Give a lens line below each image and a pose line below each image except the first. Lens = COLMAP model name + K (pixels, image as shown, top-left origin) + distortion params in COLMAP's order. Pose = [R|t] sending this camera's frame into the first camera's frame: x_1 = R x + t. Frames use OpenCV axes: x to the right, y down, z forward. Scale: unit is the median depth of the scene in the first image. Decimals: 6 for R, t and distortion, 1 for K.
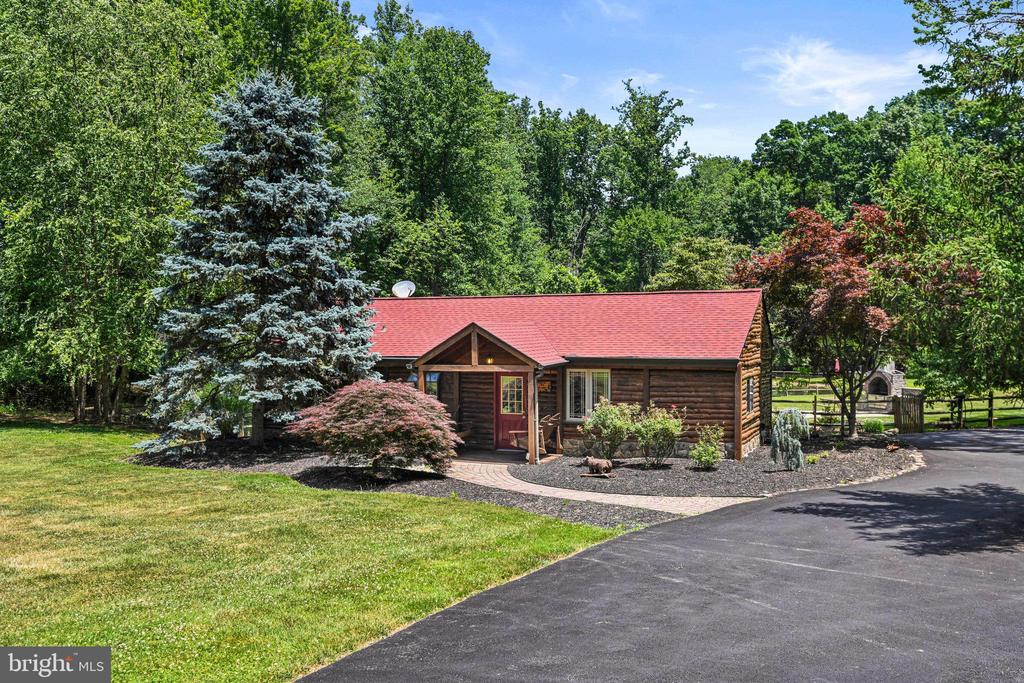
lens RADIAL K [[929.6, 0, 512.5], [0, 929.6, 340.7], [0, 0, 1]] dist [-0.004191, 0.000000]
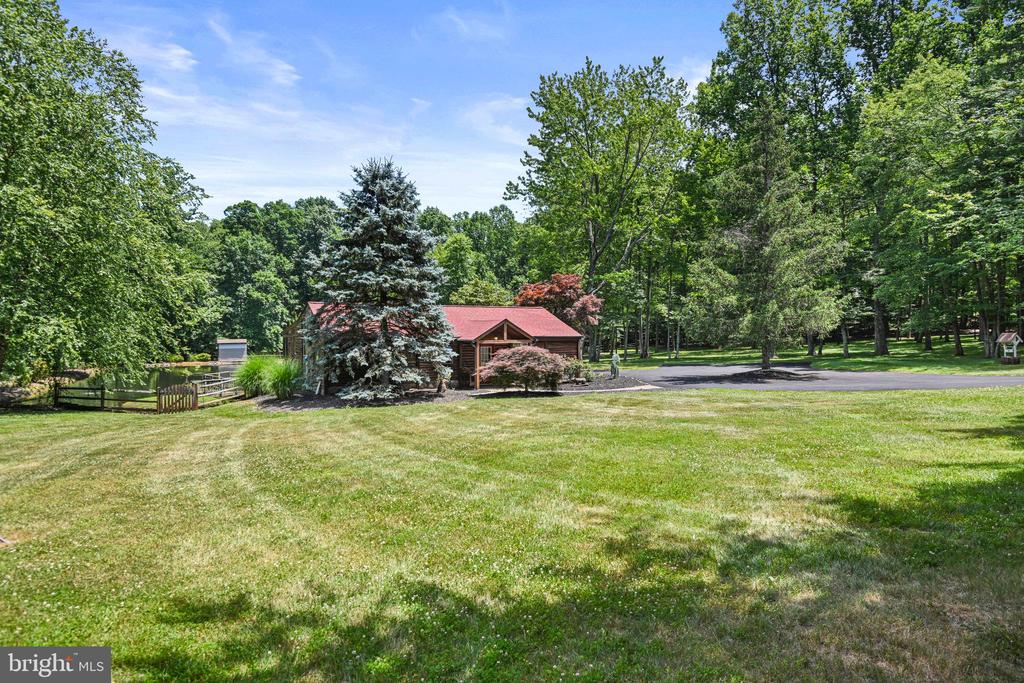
lens RADIAL K [[559.2, 0, 507.4], [0, 559.2, 338.3], [0, 0, 1]] dist [-0.003541, -0.000249]
pose [[0.598284, -0.007700, 0.801247, -0.977667], [0.009783, 0.999949, 0.002304, 0.019196], [-0.801224, 0.006460, 0.598329, 0.263765]]
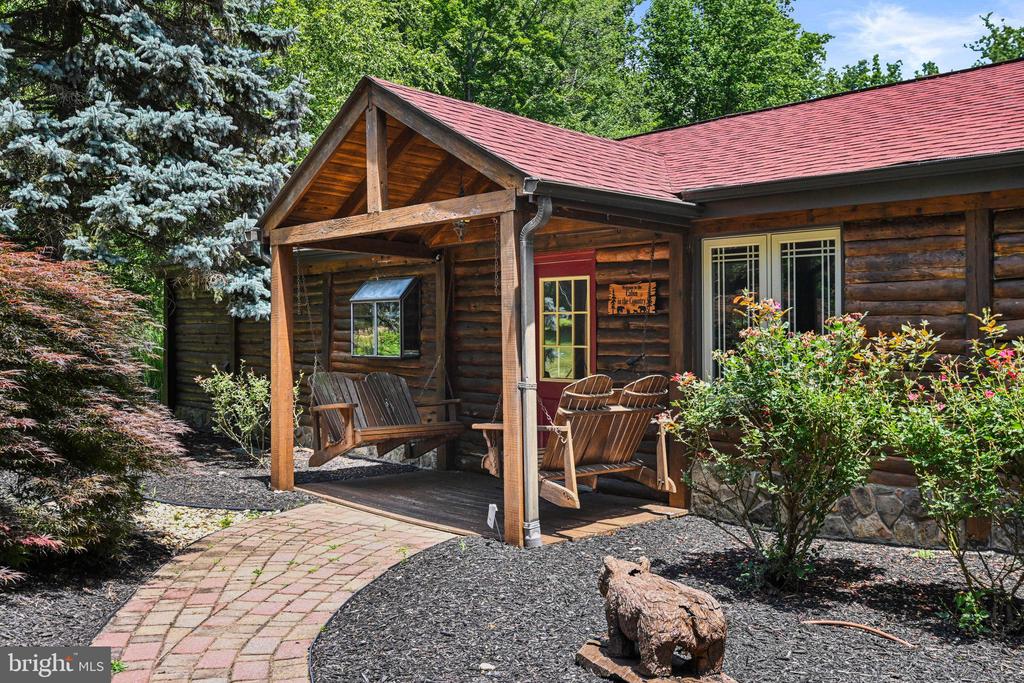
lens RADIAL K [[871.0, 0, 514.1], [0, 871.0, 334.7], [0, 0, 1]] dist [-0.002005, 0.000487]
pose [[0.928564, 0.006707, -0.371111, 0.112165], [-0.015667, 0.999654, -0.021132, 0.071507], [0.370840, 0.025437, 0.928348, 0.716888]]
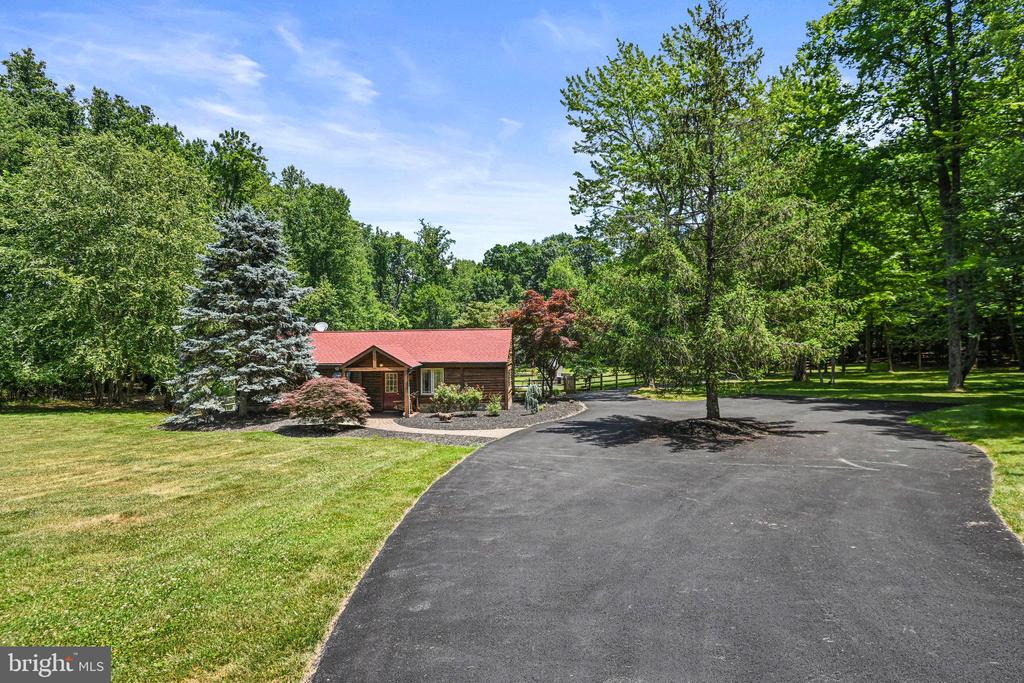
lens RADIAL K [[475.5, 0, 515.3], [0, 475.5, 337.7], [0, 0, 1]] dist [-0.018735, -0.000452]
pose [[0.944432, -0.002175, 0.328701, -0.085111], [0.011521, 0.999583, -0.026488, -0.005598], [-0.328506, 0.028802, 0.944063, -0.017308]]
